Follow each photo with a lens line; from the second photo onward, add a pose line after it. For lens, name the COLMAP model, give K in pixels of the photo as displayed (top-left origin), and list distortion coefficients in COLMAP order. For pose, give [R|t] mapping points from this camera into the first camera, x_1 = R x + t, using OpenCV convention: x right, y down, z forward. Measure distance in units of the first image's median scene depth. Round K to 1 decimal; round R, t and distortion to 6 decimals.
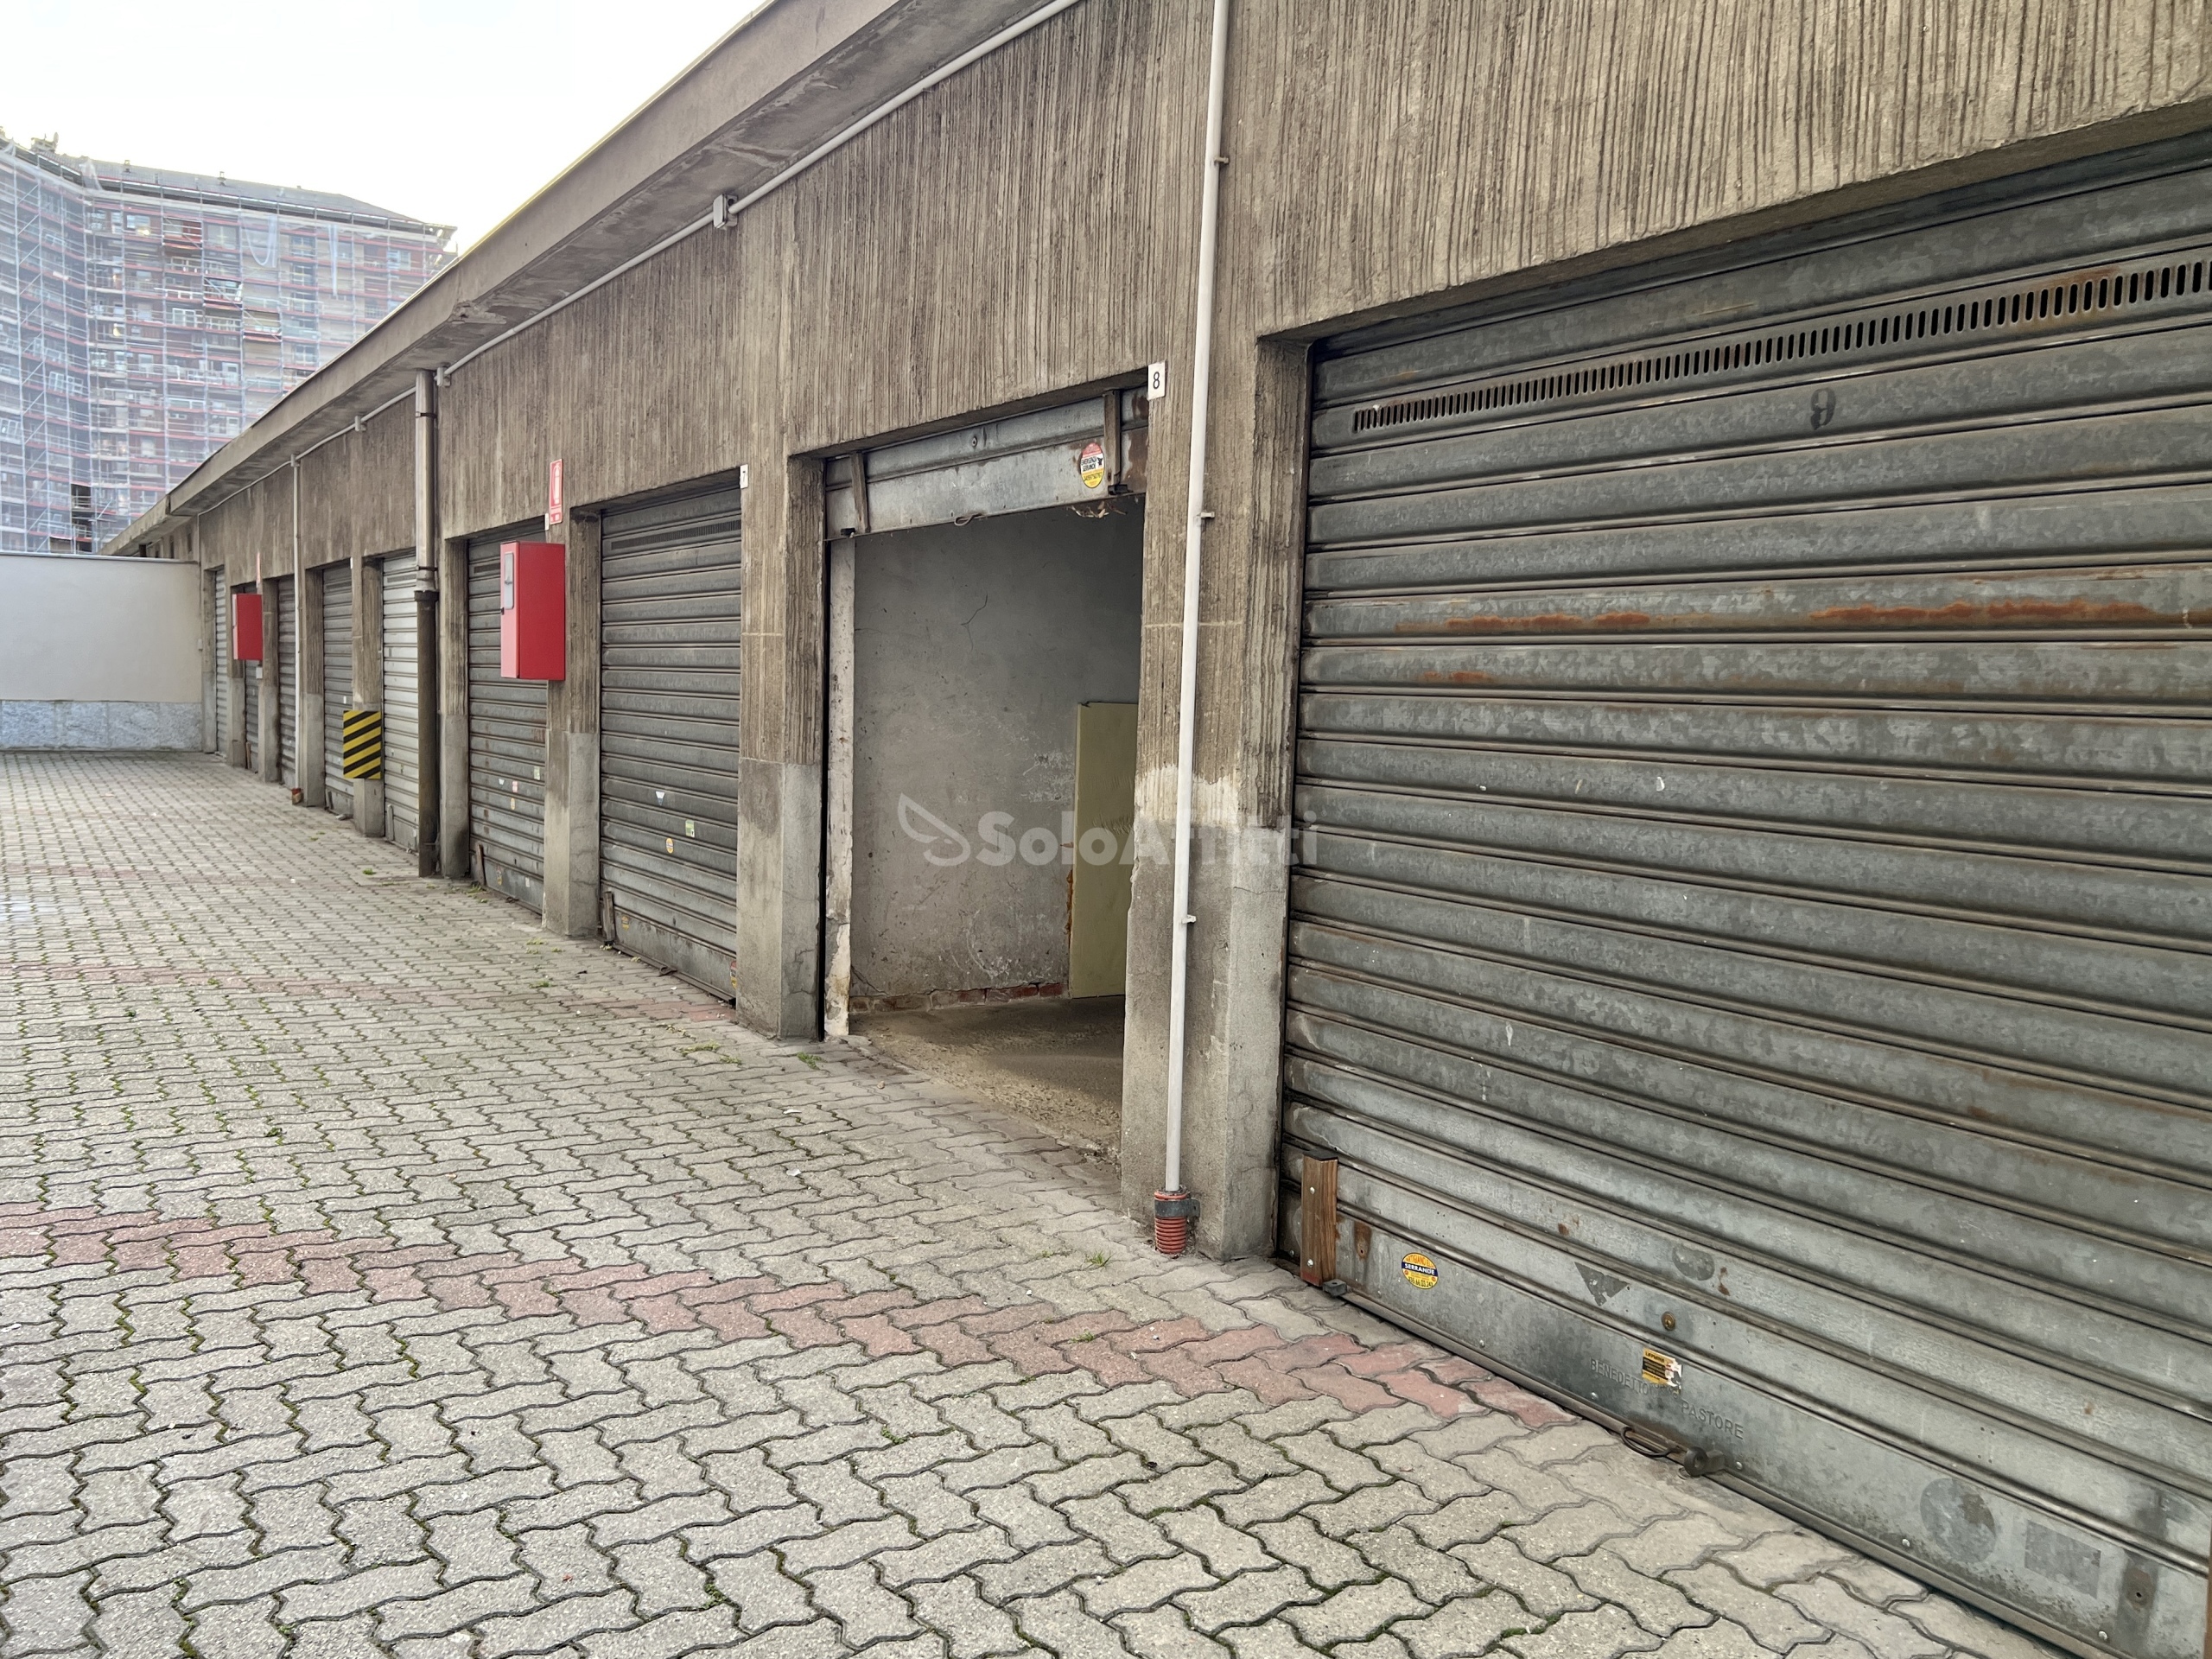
lens RADIAL K [[1687.4, 0, 1101.1], [0, 1687.4, 833.4], [0, 0, 1]] dist [0.012526, -0.009779]
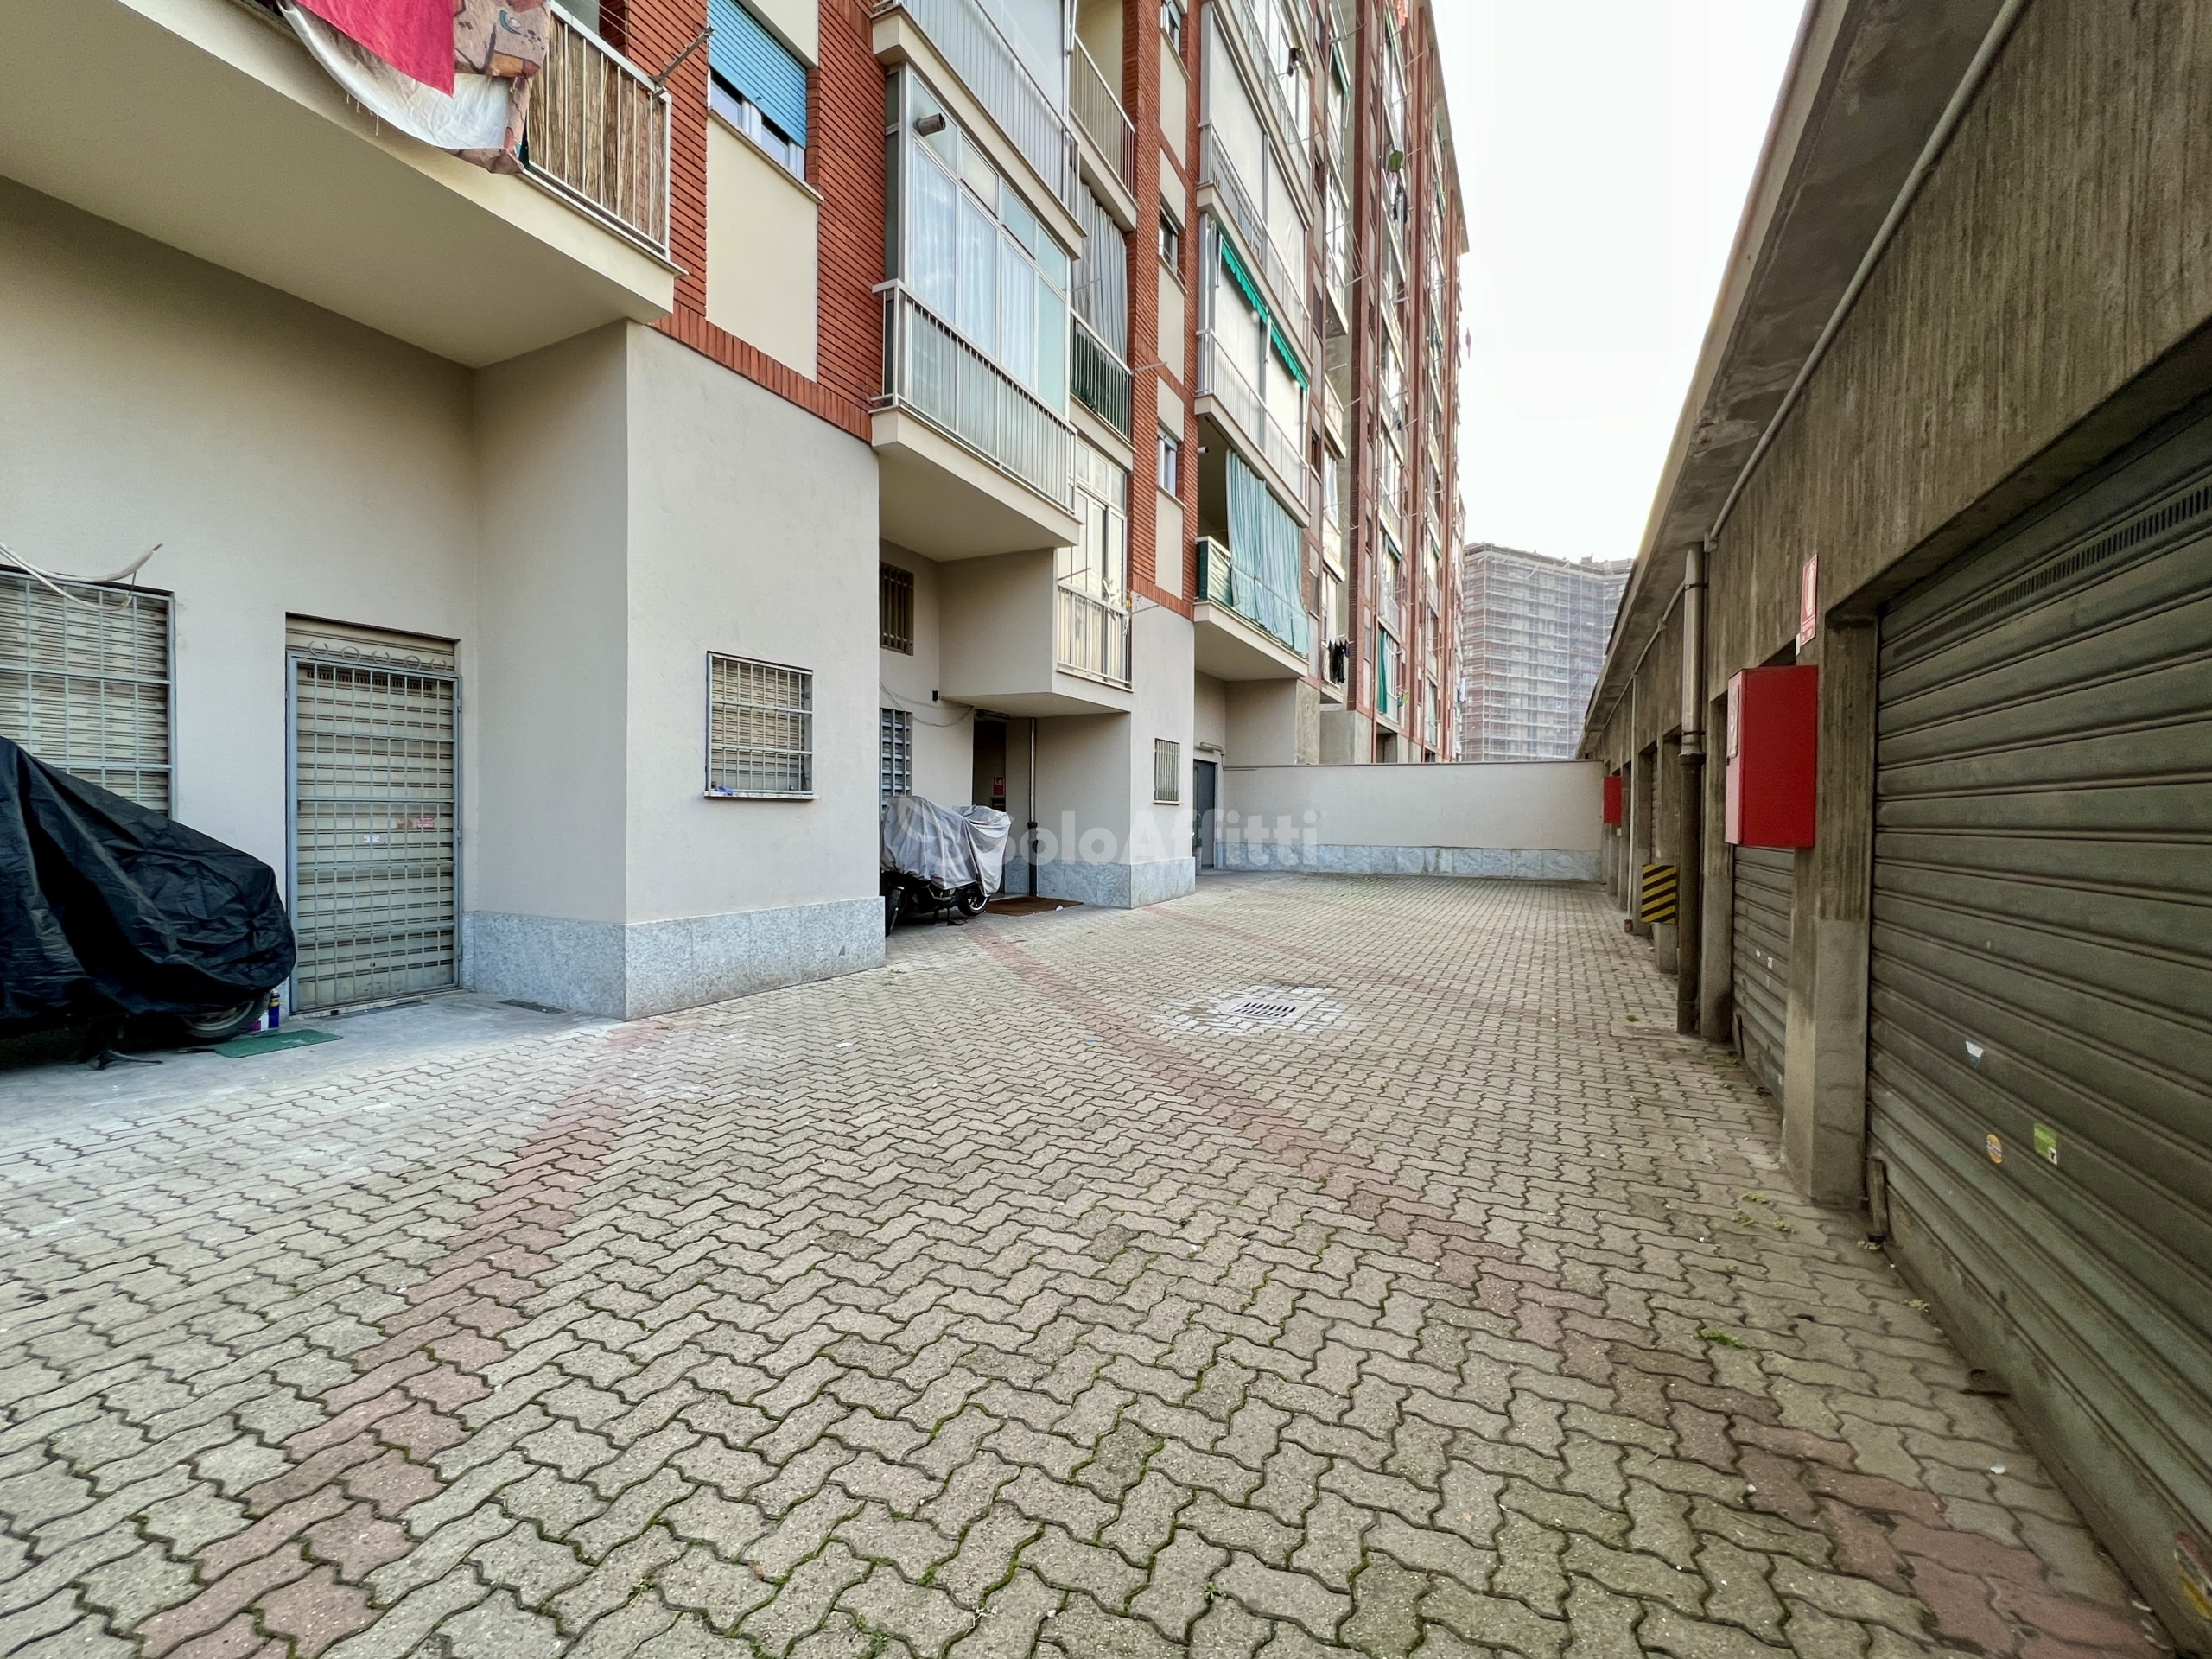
lens RADIAL K [[890.4, 0, 1129.9], [0, 890.4, 823.8], [0, 0, 1]] dist [-0.003879, 0.000705]
pose [[0.507825, -0.013611, -0.861353, -0.219403], [-0.073428, 0.995552, -0.059022, -0.090931], [0.858325, 0.093220, 0.504567, 0.892387]]
